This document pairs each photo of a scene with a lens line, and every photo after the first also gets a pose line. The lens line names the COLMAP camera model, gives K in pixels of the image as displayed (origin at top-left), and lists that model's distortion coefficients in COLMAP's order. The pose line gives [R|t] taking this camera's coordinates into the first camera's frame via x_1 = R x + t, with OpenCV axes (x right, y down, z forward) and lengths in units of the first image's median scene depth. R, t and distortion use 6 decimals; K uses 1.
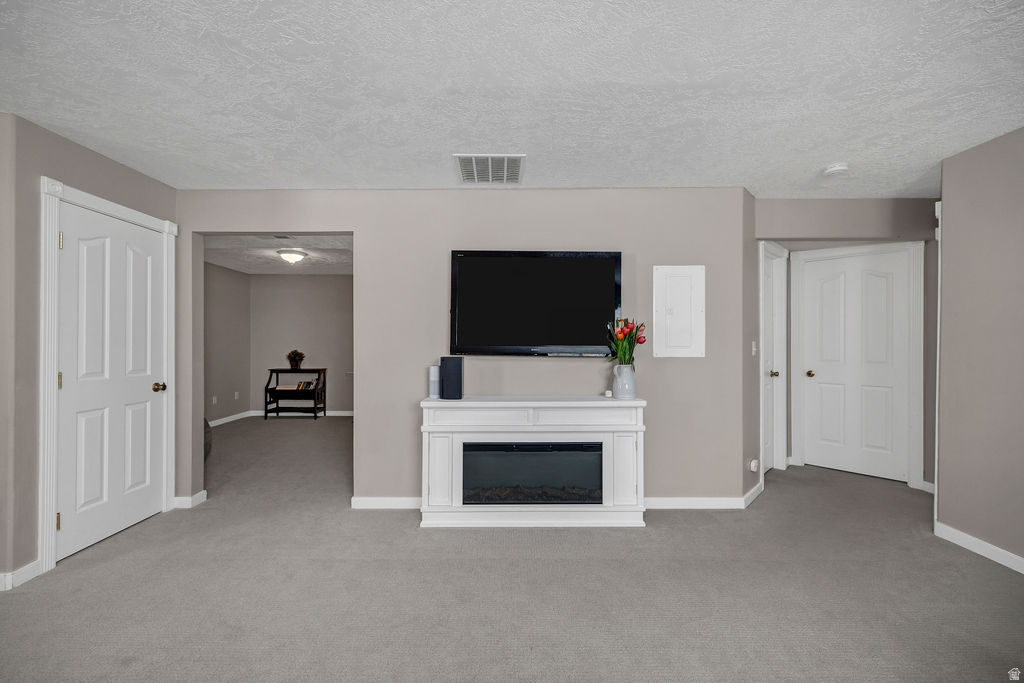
lens RADIAL K [[411.1, 0, 506.0], [0, 411.1, 344.1], [0, 0, 1]] dist [0.002303, 0.000676]
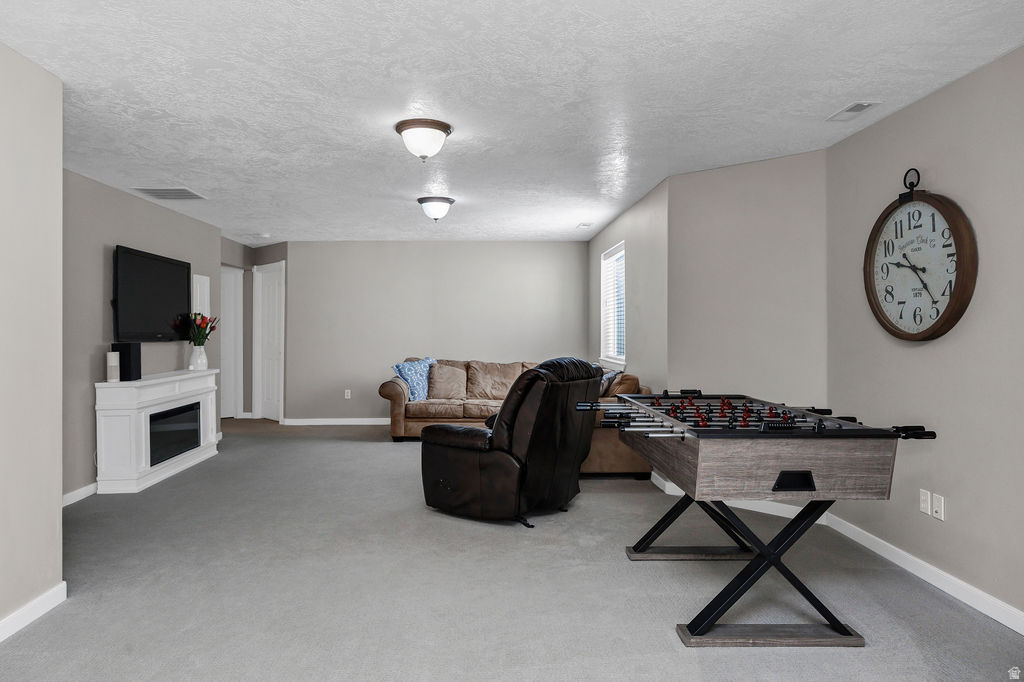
lens RADIAL K [[620.2, 0, 490.5], [0, 620.2, 324.7], [0, 0, 1]] dist [-0.037850, -0.000118]
pose [[-0.021272, 0.008503, 0.999738, -1.769990], [0.006401, 0.999945, -0.008368, 0.001836], [-0.999753, 0.006221, -0.021326, 0.054027]]
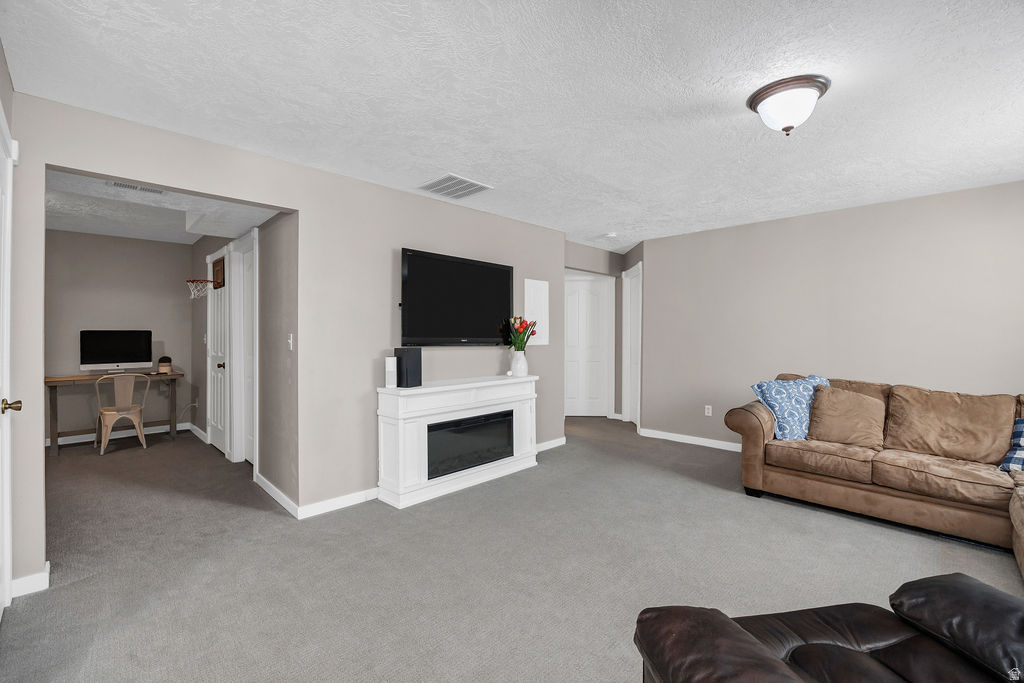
lens RADIAL K [[441.3, 0, 507.6], [0, 441.3, 333.0], [0, 0, 1]] dist [-0.019909, 0.000721]
pose [[0.702622, 0.003147, 0.711556, -0.751760], [0.001204, 0.999984, -0.005611, -0.000830], [-0.711562, 0.004799, 0.702607, 0.007108]]
